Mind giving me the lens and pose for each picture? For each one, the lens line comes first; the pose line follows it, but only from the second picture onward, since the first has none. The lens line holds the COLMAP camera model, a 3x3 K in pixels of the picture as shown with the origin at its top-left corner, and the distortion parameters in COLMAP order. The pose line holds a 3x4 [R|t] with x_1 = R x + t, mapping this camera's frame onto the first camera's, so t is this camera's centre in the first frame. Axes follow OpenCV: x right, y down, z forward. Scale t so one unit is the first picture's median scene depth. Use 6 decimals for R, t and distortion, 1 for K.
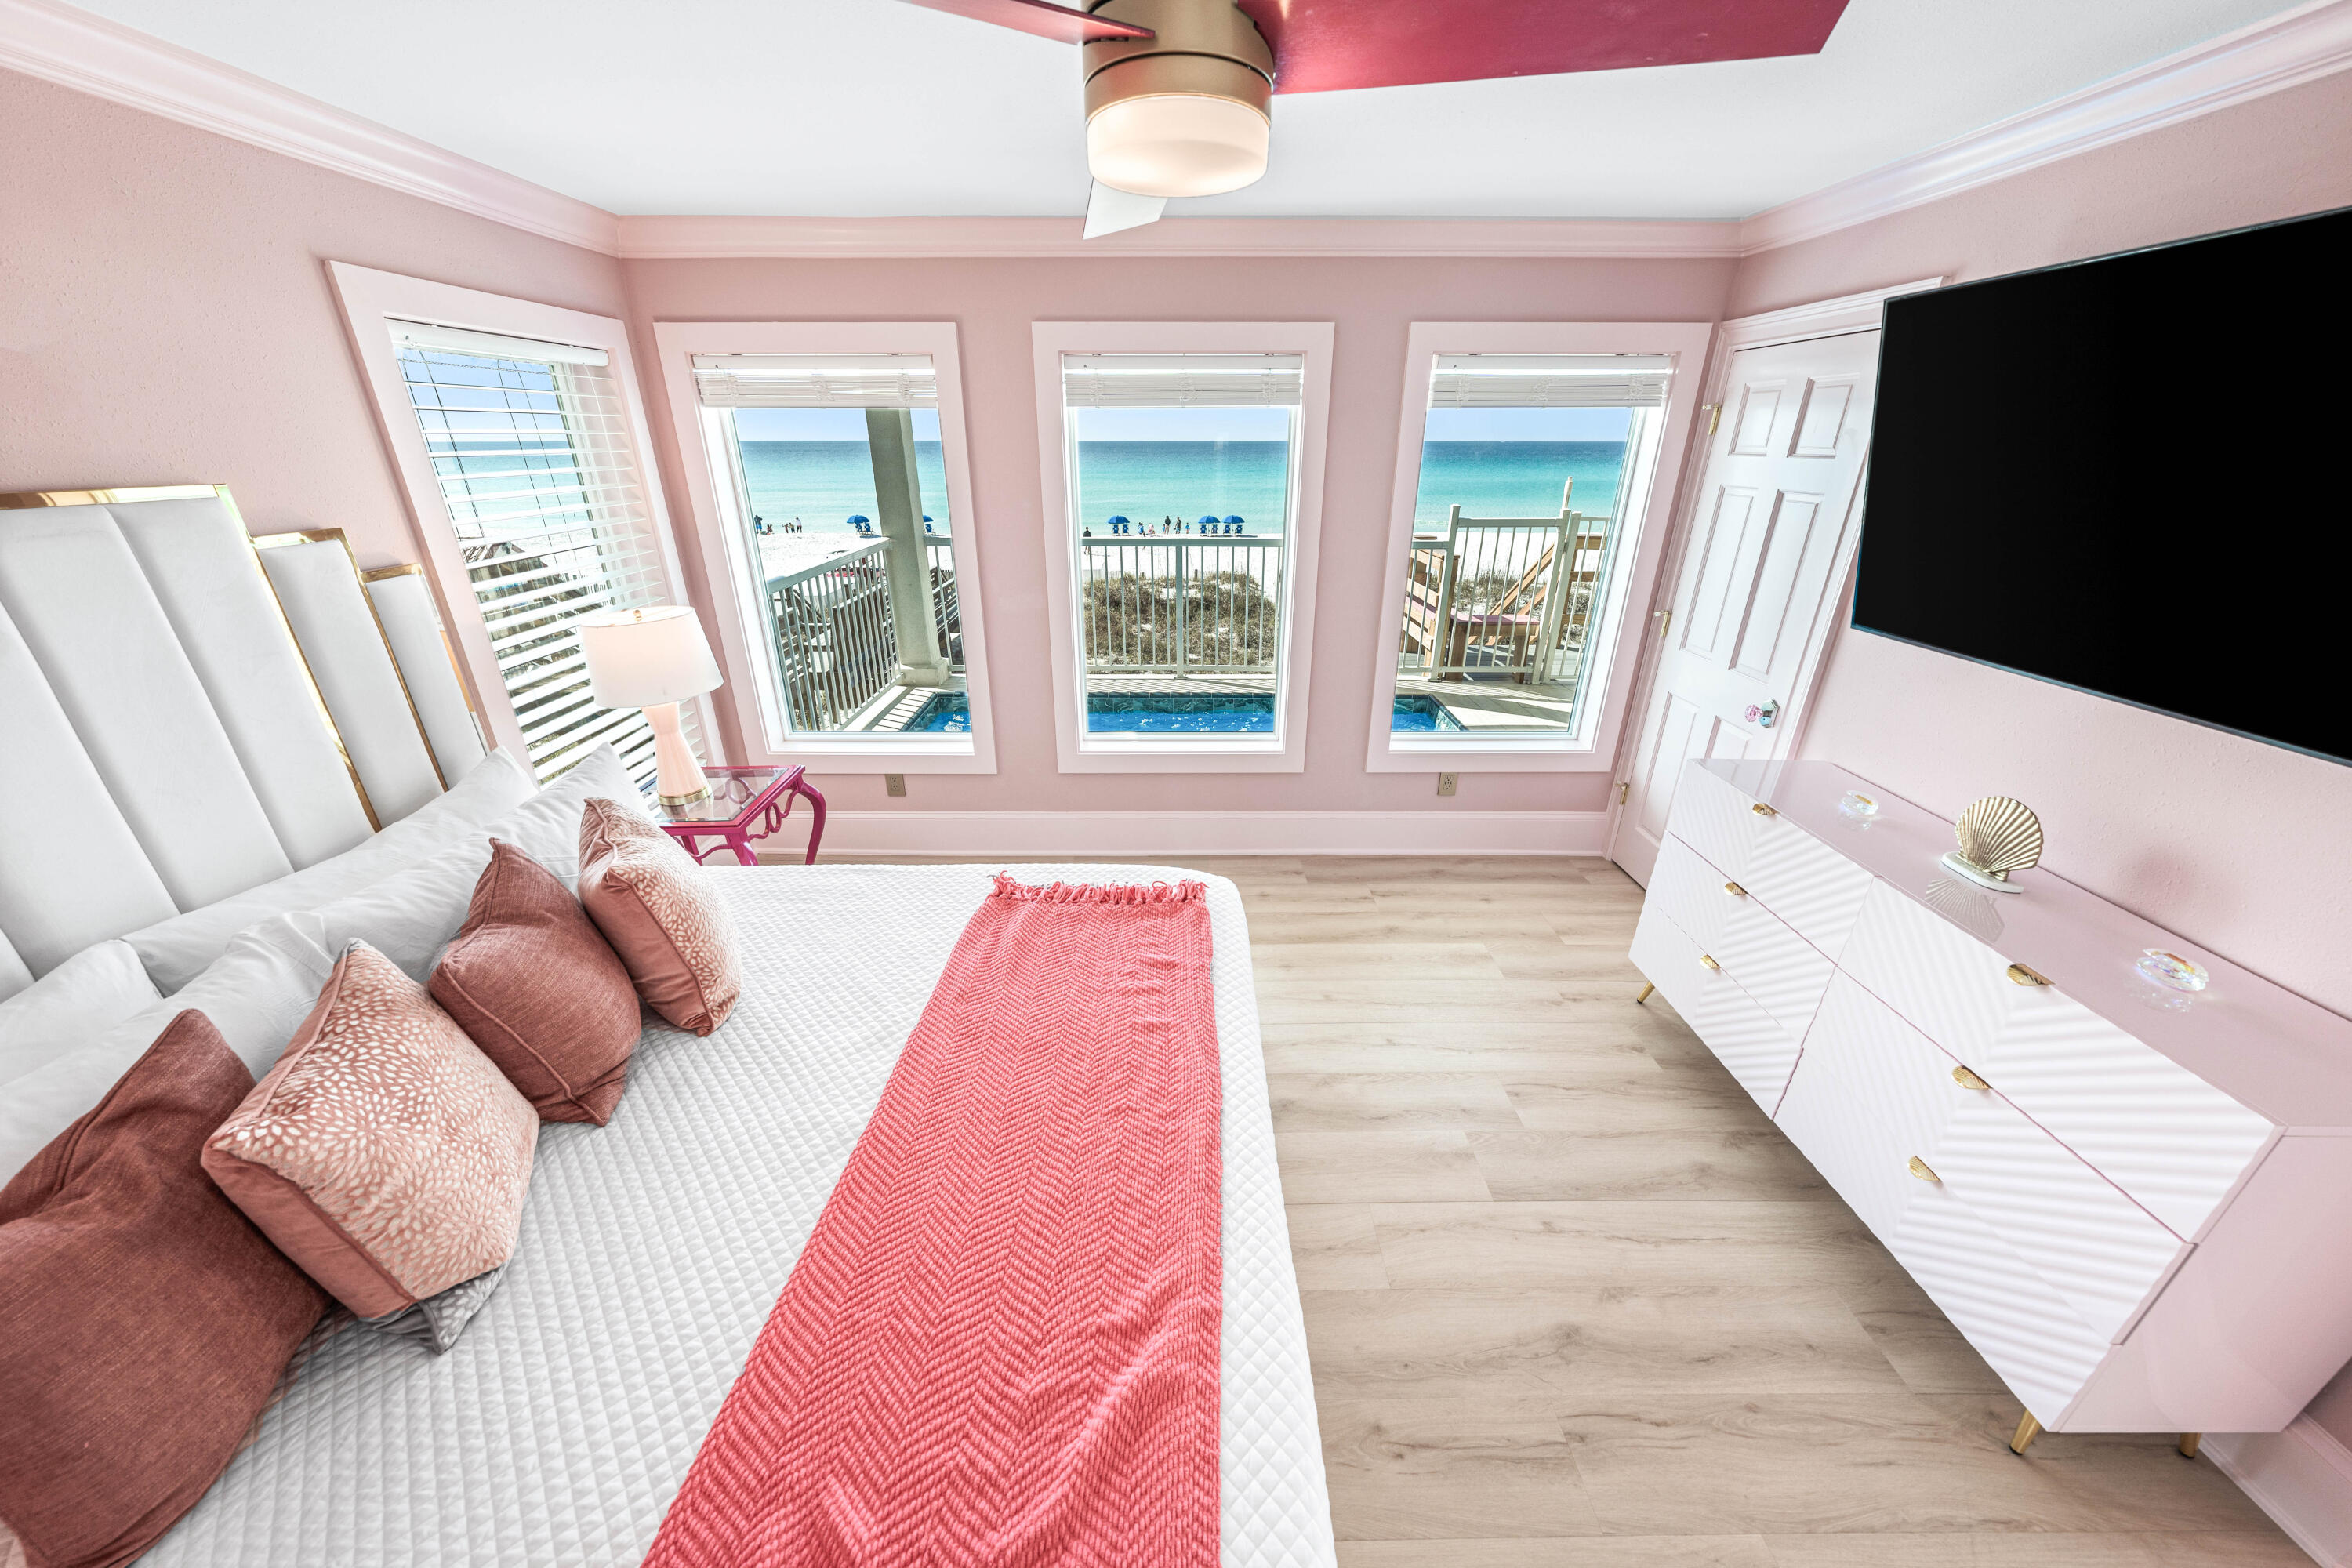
lens RADIAL K [[810.0, 0, 1180.8], [0, 810.0, 789.2], [0, 0, 1]] dist [-0.004088, 0.000973]
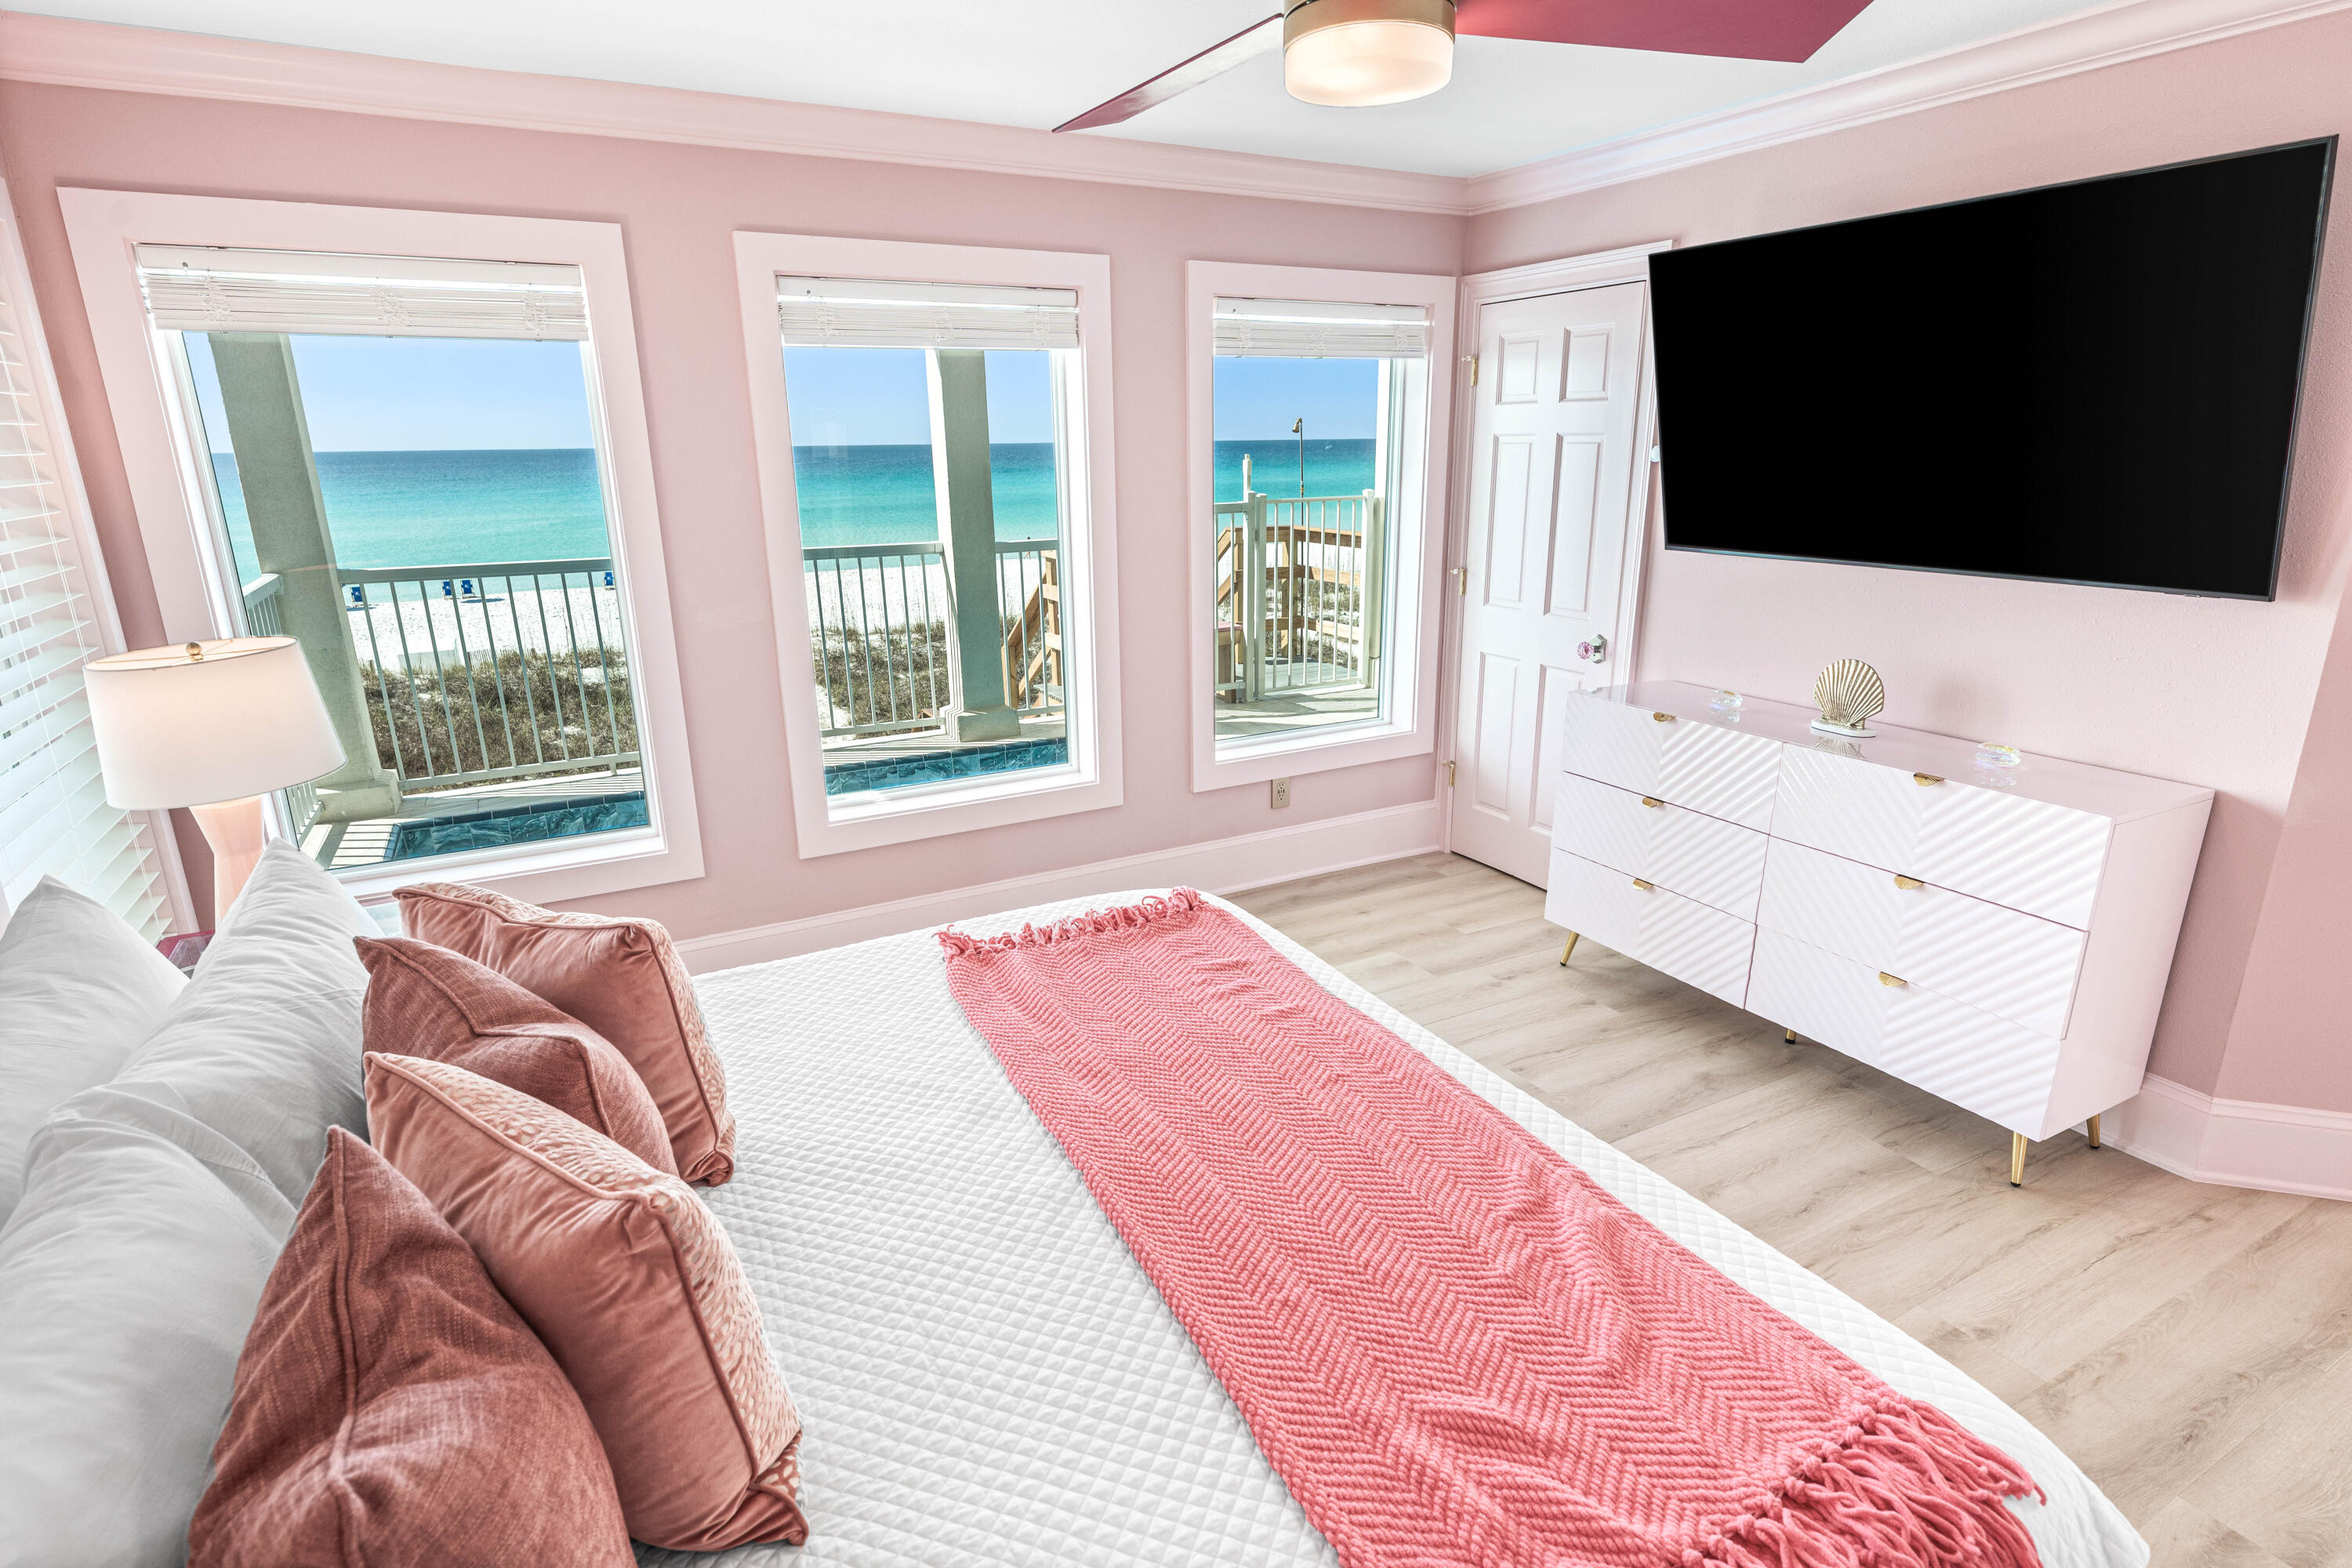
lens RADIAL K [[1197.3, 0, 1187.7], [0, 1197.3, 794.6], [0, 0, 1]] dist [0.004756, -0.001250]
pose [[0.879198, -0.147536, 0.453039, -0.388751], [0.202063, 0.976565, -0.074110, 0.084263], [-0.431488, 0.156700, 0.888405, -0.061873]]
